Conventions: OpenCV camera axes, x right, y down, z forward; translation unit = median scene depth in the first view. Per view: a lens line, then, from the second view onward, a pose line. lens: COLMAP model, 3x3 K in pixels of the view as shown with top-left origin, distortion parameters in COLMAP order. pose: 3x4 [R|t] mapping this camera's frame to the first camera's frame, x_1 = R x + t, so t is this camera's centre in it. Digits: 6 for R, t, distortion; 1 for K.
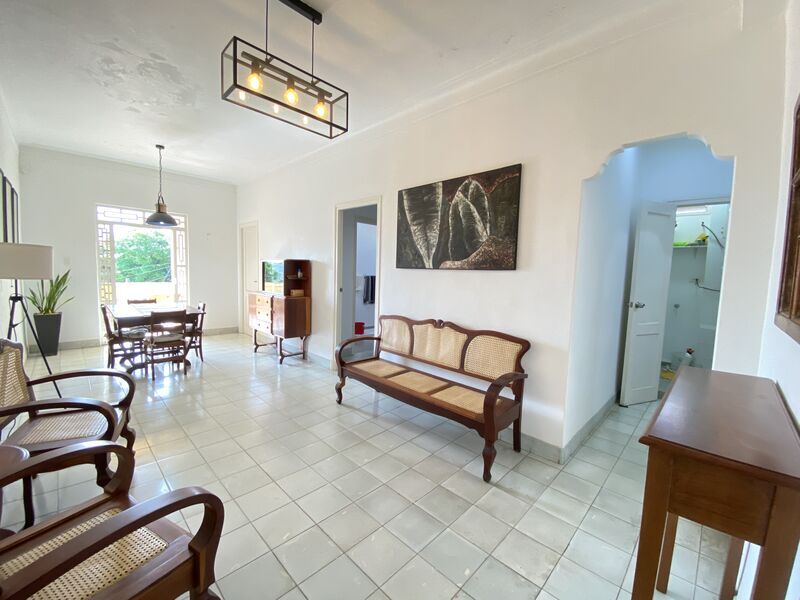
lens RADIAL K [[331.3, 0, 400.0], [0, 331.3, 300.0], [0, 0, 1]] dist [-0.000492, -0.000061]
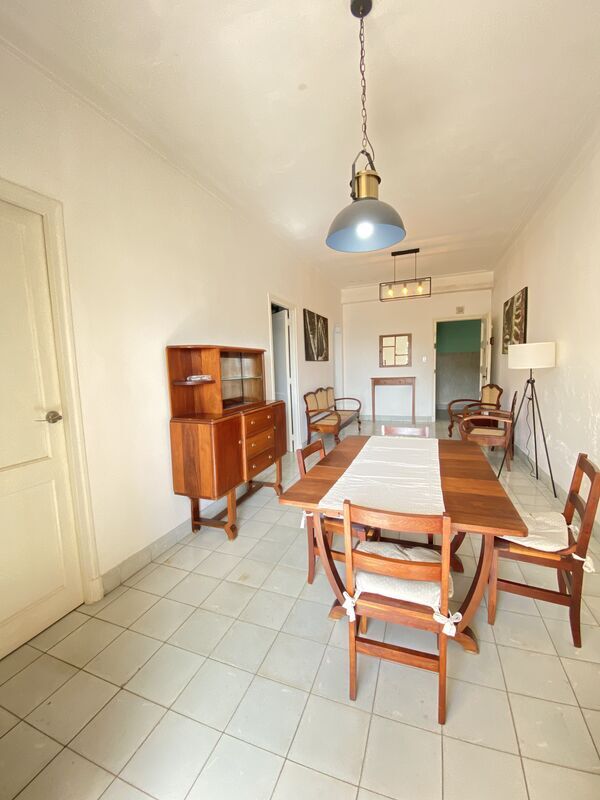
lens RADIAL K [[331.3, 0, 300.0], [0, 331.3, 400.0], [0, 0, 1]] dist [-0.000492, -0.000061]
pose [[0.392569, 0.049387, -0.918396, 1.418068], [-0.031583, 0.998692, 0.040205, 0.092026], [0.919180, 0.013222, 0.393615, -0.546007]]
